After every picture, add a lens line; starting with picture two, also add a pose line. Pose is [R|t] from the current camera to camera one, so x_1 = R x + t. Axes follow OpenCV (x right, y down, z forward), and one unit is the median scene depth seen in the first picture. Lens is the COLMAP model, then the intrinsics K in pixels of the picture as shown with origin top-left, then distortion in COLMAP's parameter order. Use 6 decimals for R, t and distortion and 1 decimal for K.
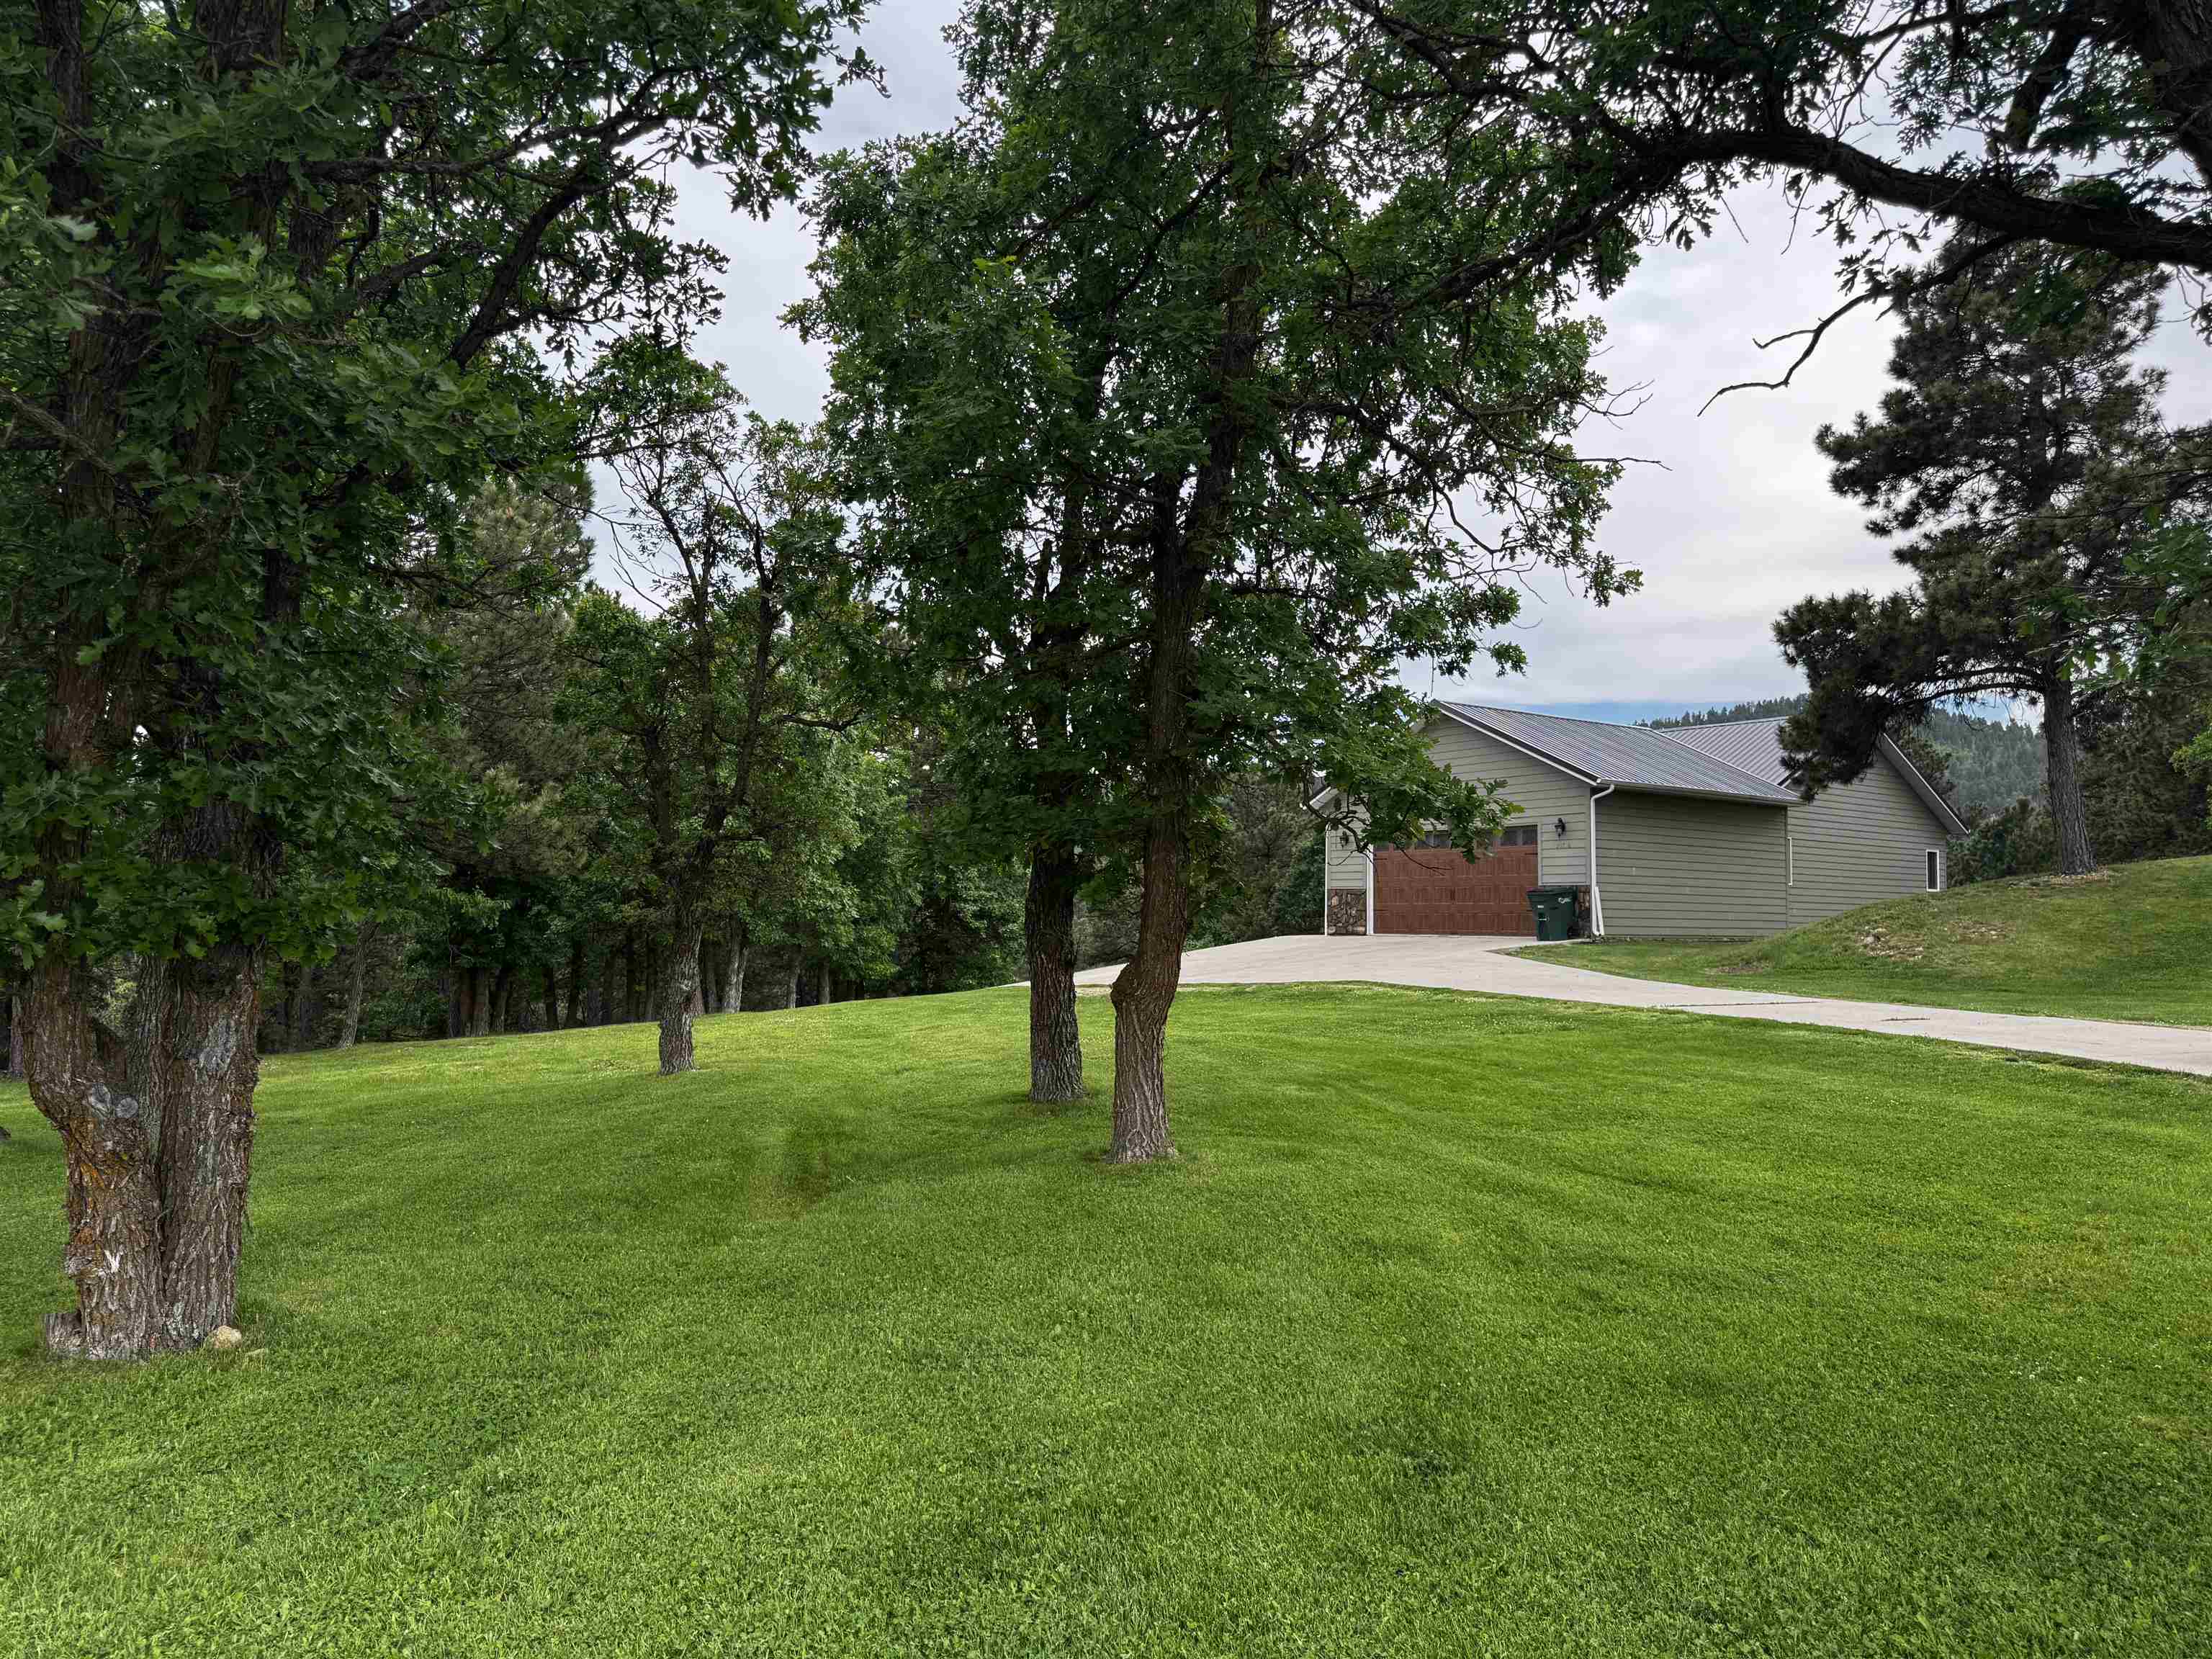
lens RADIAL K [[1554.0, 0, 1115.1], [0, 1554.0, 820.7], [0, 0, 1]] dist [0.082446, -0.060261]
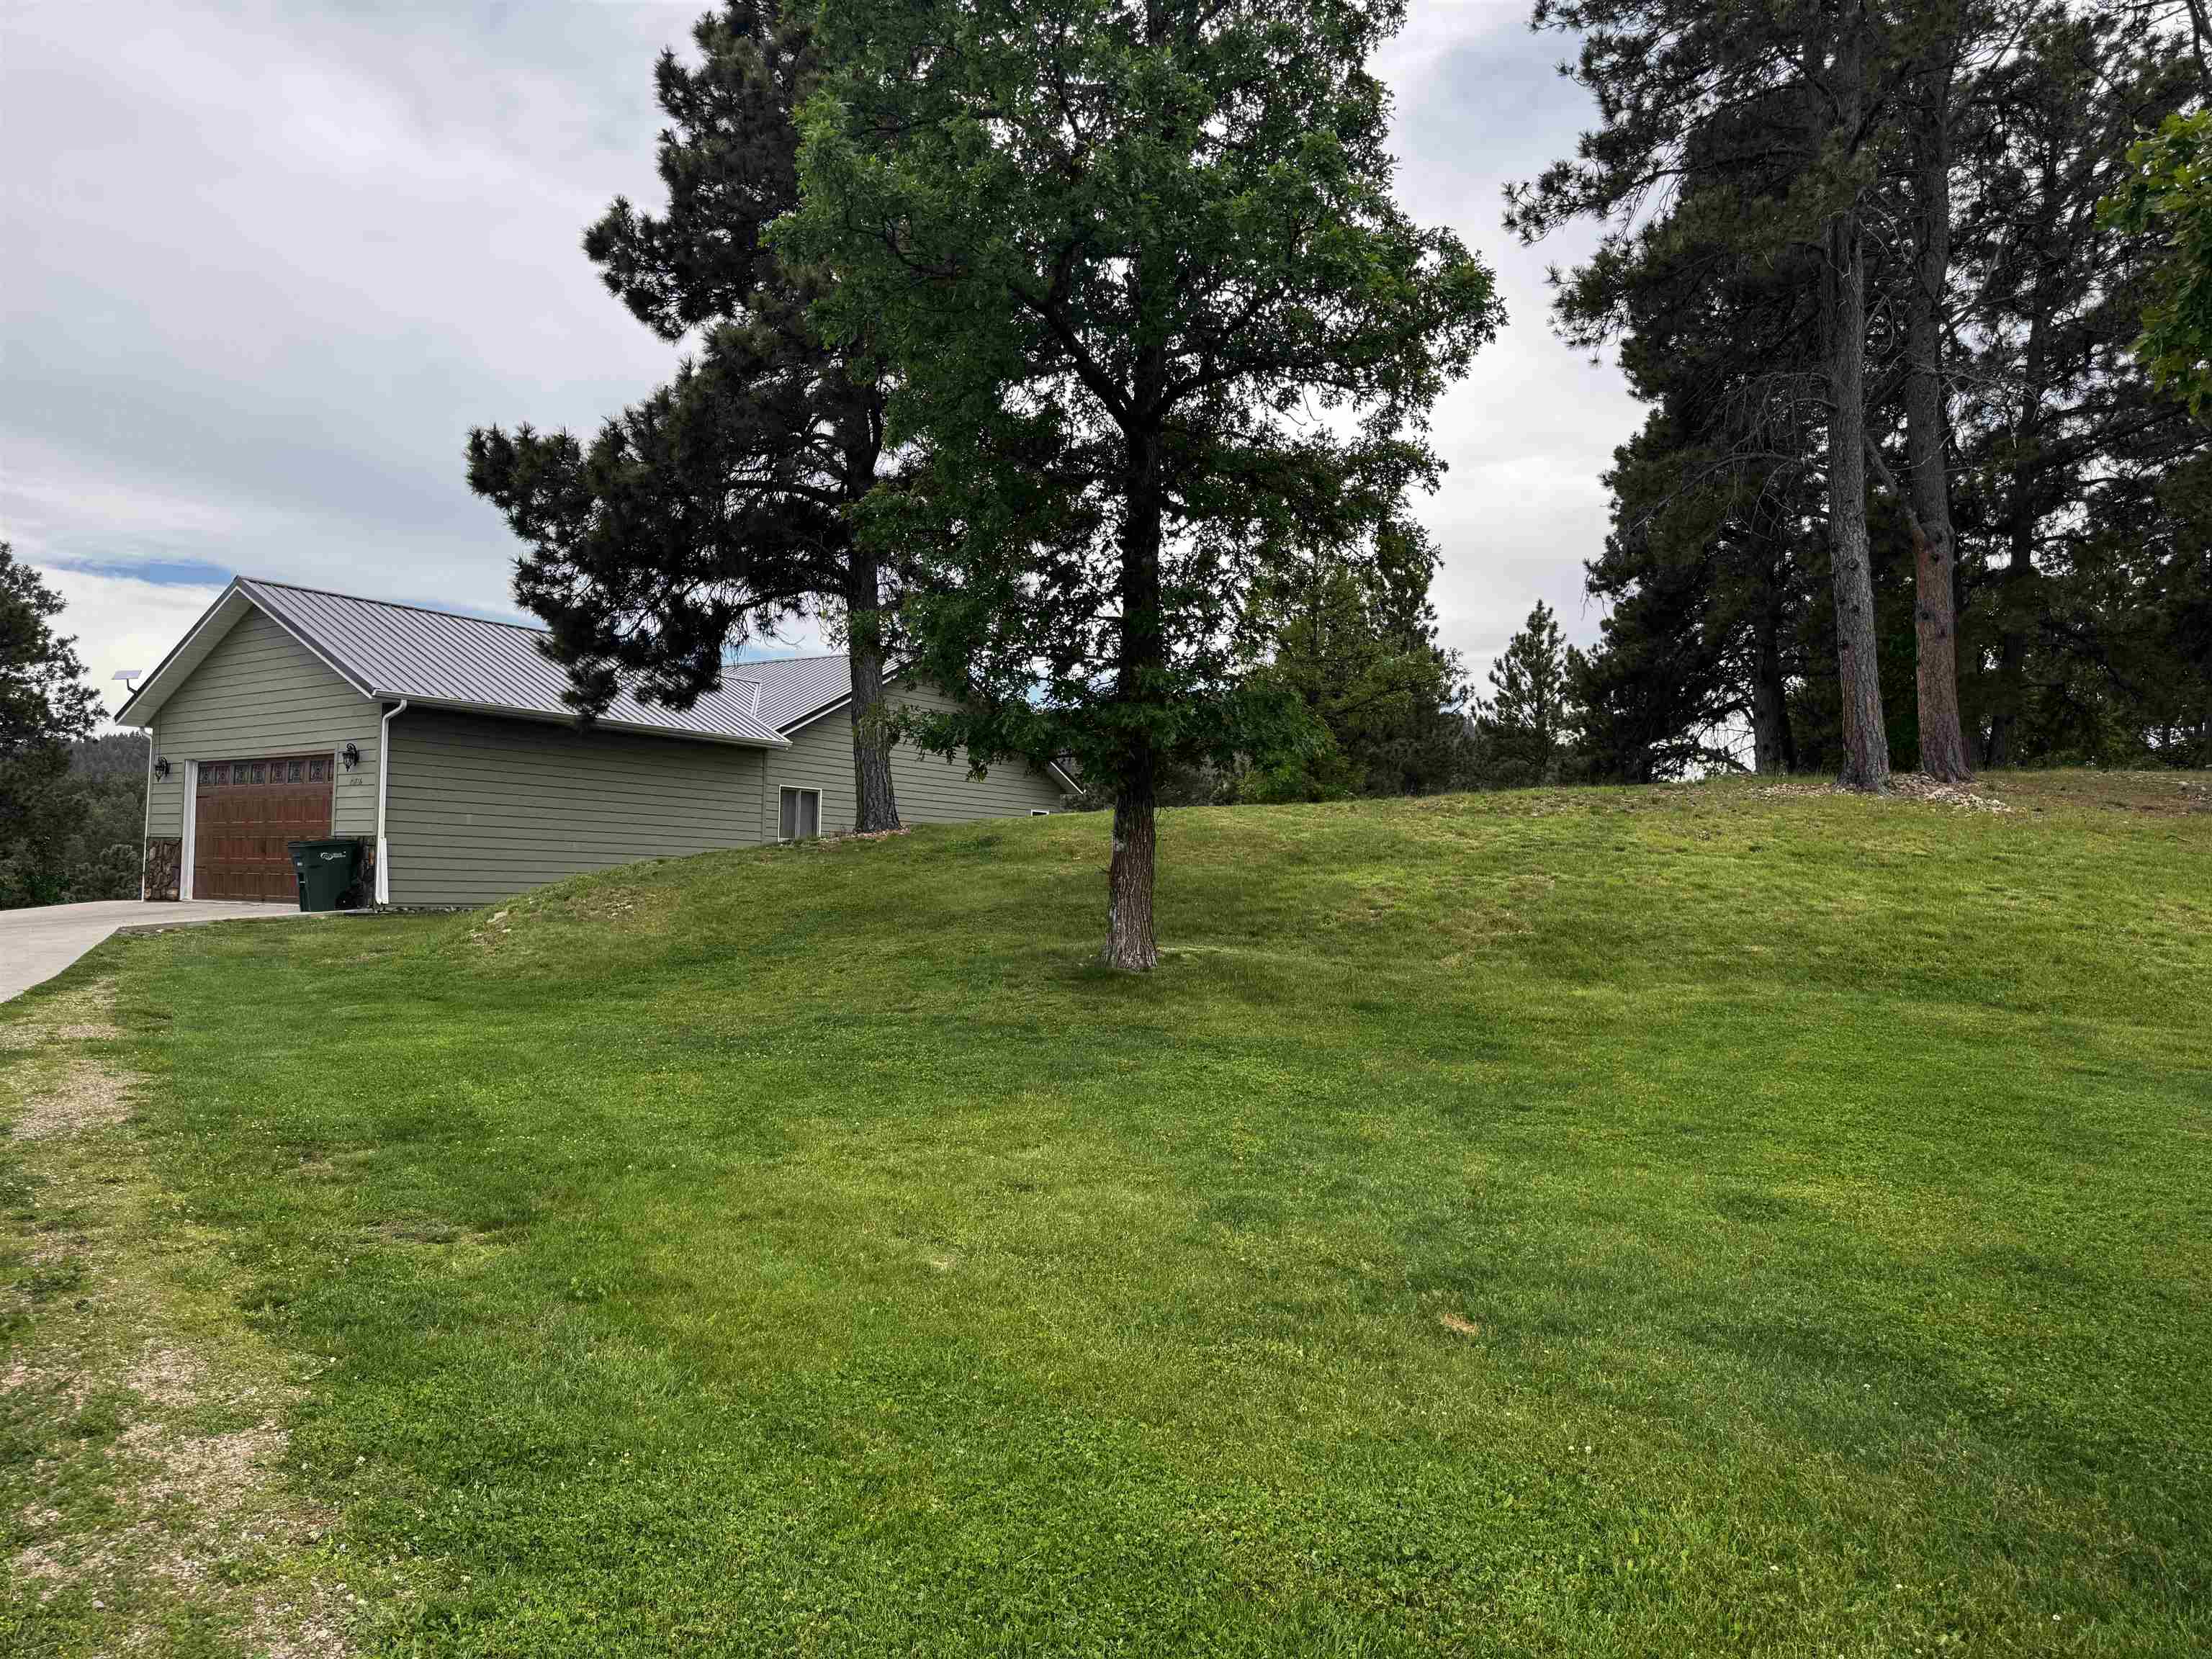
lens RADIAL K [[1572.0, 0, 1089.2], [0, 1572.0, 867.4], [0, 0, 1]] dist [0.027078, -0.031814]
pose [[0.959992, 0.013140, 0.279719, 0.408324], [-0.029810, 0.998018, 0.055422, 0.004657], [-0.278436, -0.061543, 0.958481, 0.193152]]
